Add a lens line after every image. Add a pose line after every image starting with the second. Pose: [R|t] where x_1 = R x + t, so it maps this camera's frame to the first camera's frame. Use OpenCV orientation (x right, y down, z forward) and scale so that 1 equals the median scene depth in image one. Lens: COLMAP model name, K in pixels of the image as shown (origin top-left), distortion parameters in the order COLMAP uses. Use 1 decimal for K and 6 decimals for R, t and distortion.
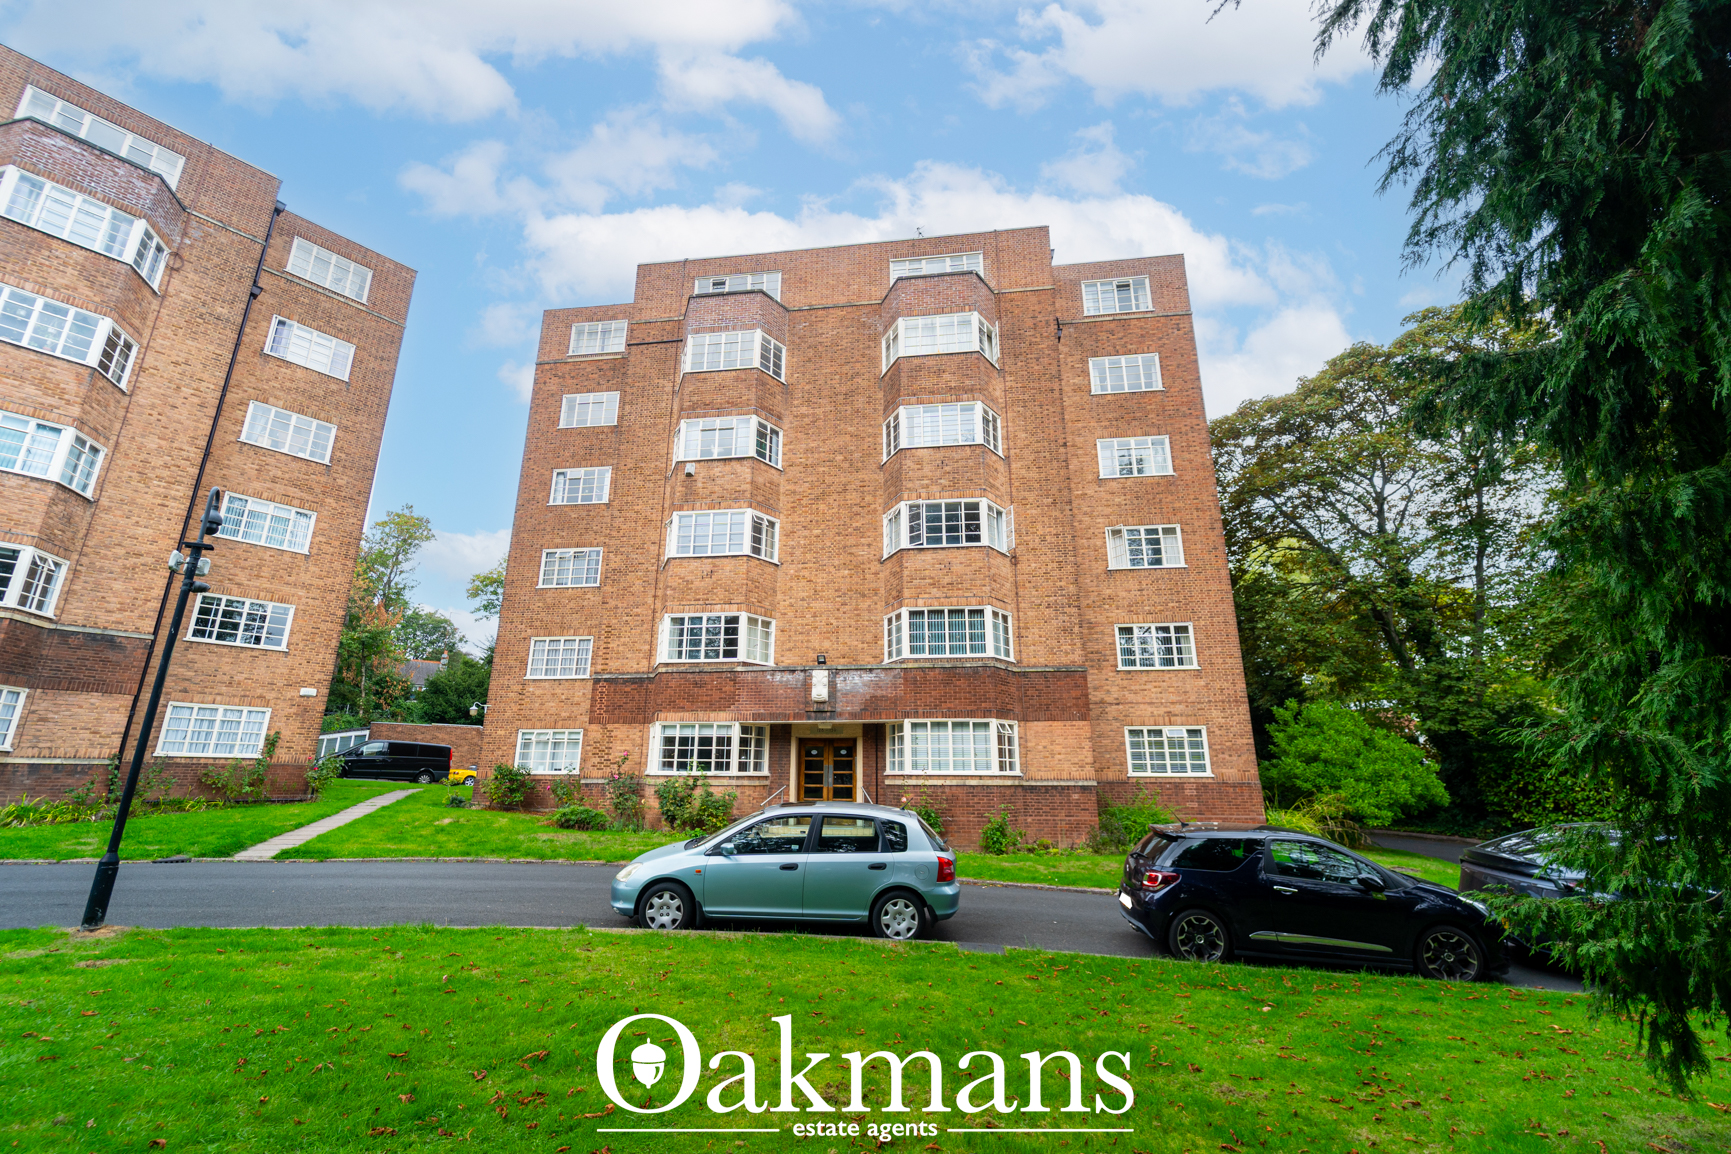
lens RADIAL K [[705.7, 0, 866.3], [0, 705.7, 583.3], [0, 0, 1]] dist [0.004588, -0.002722]
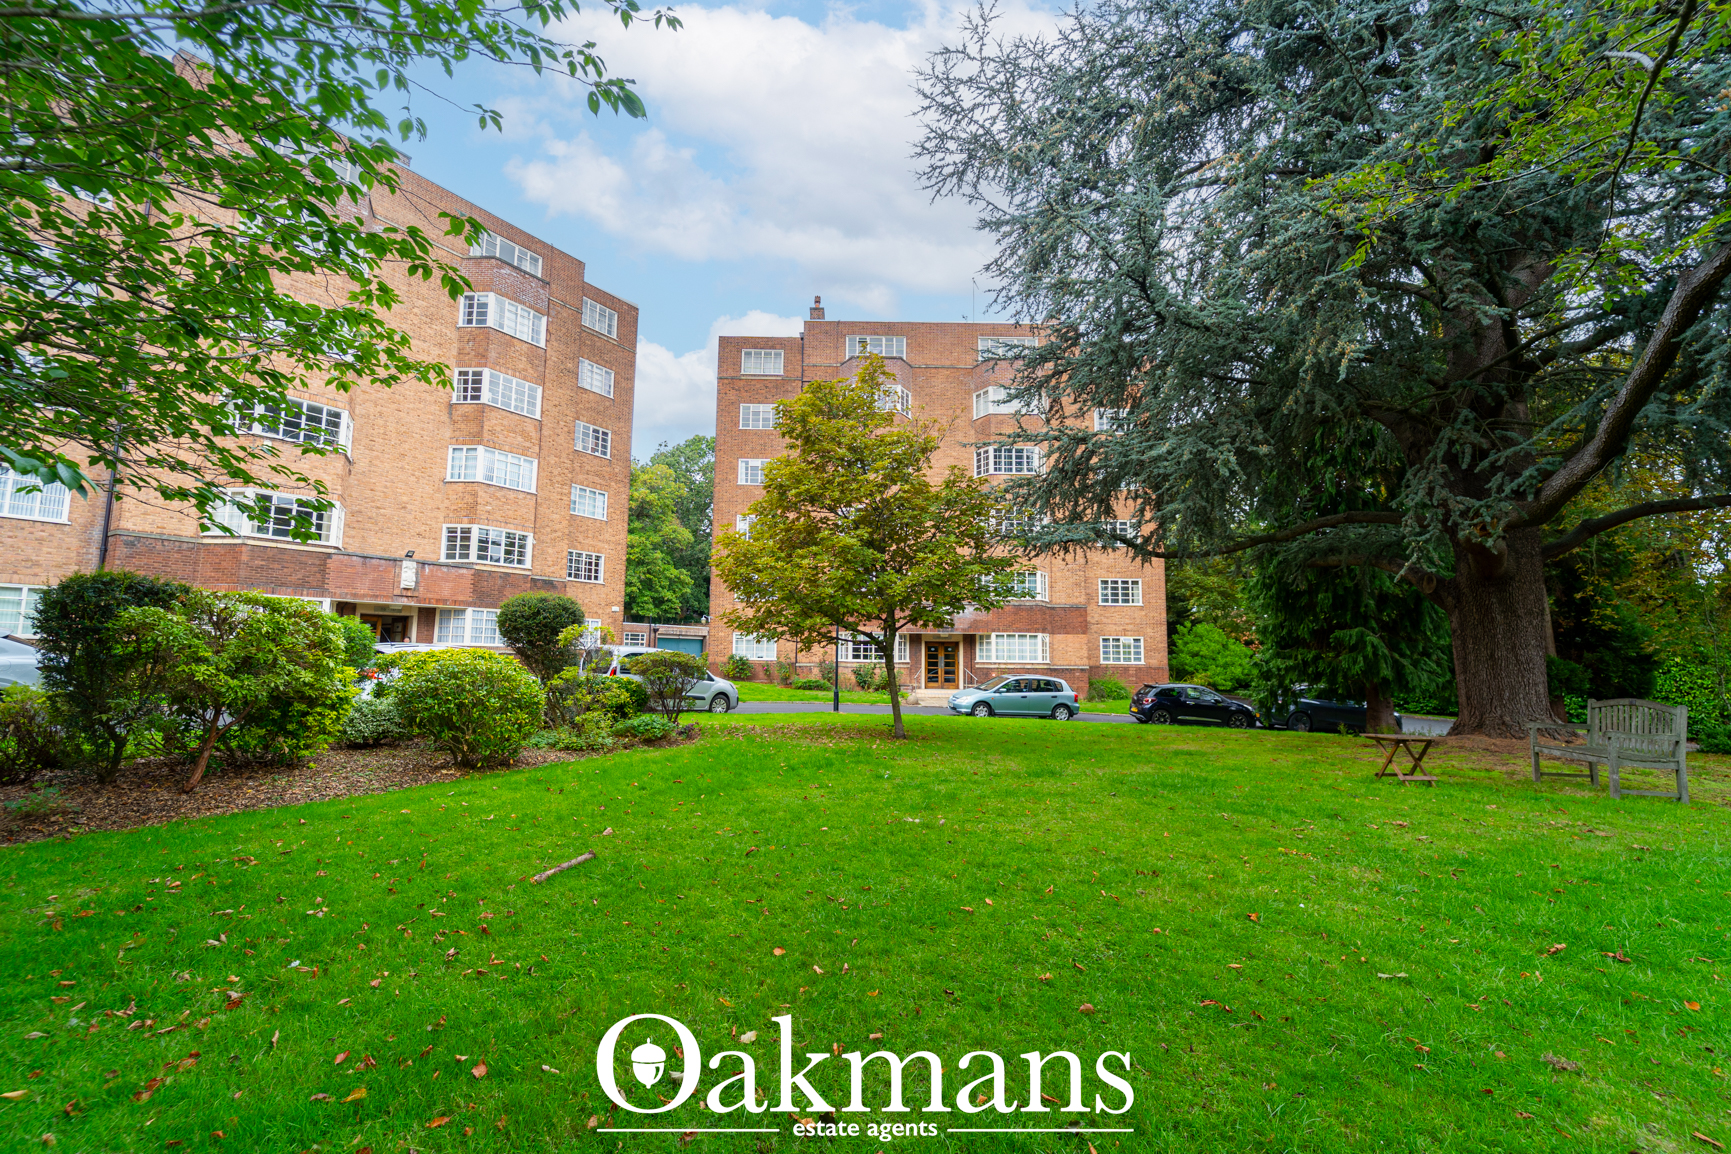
lens RADIAL K [[705.7, 0, 870.2], [0, 705.7, 588.3], [0, 0, 1]] dist [0.004588, -0.002722]
pose [[0.990380, 0.020407, 0.136862, -0.460925], [-0.042877, 0.985643, 0.163307, -0.185463], [-0.131565, -0.167604, 0.977036, -0.652296]]
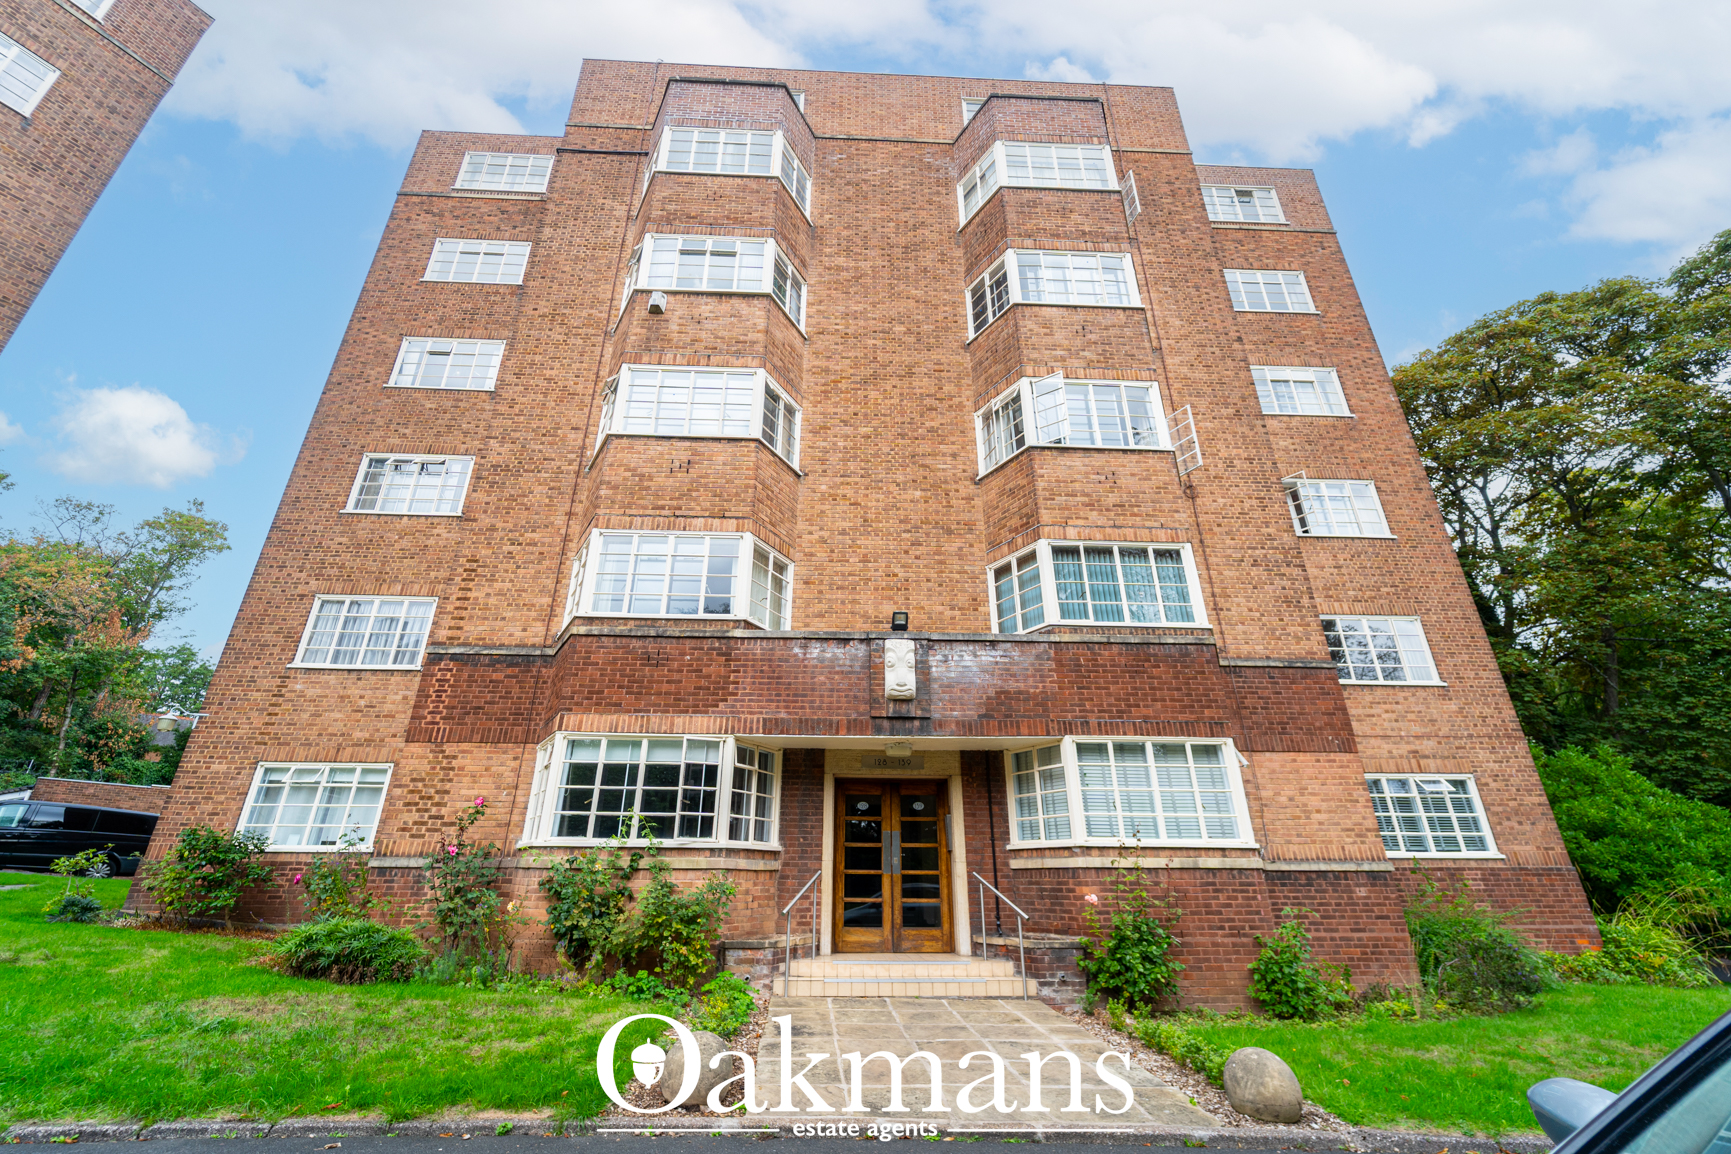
lens RADIAL K [[705.7, 0, 867.2], [0, 705.7, 574.1], [0, 0, 1]] dist [0.004588, -0.002722]
pose [[0.984579, 0.069287, 0.160638, -0.164080], [-0.046079, 0.988513, -0.143940, 0.140813], [-0.168766, 0.134319, 0.976461, 0.451257]]
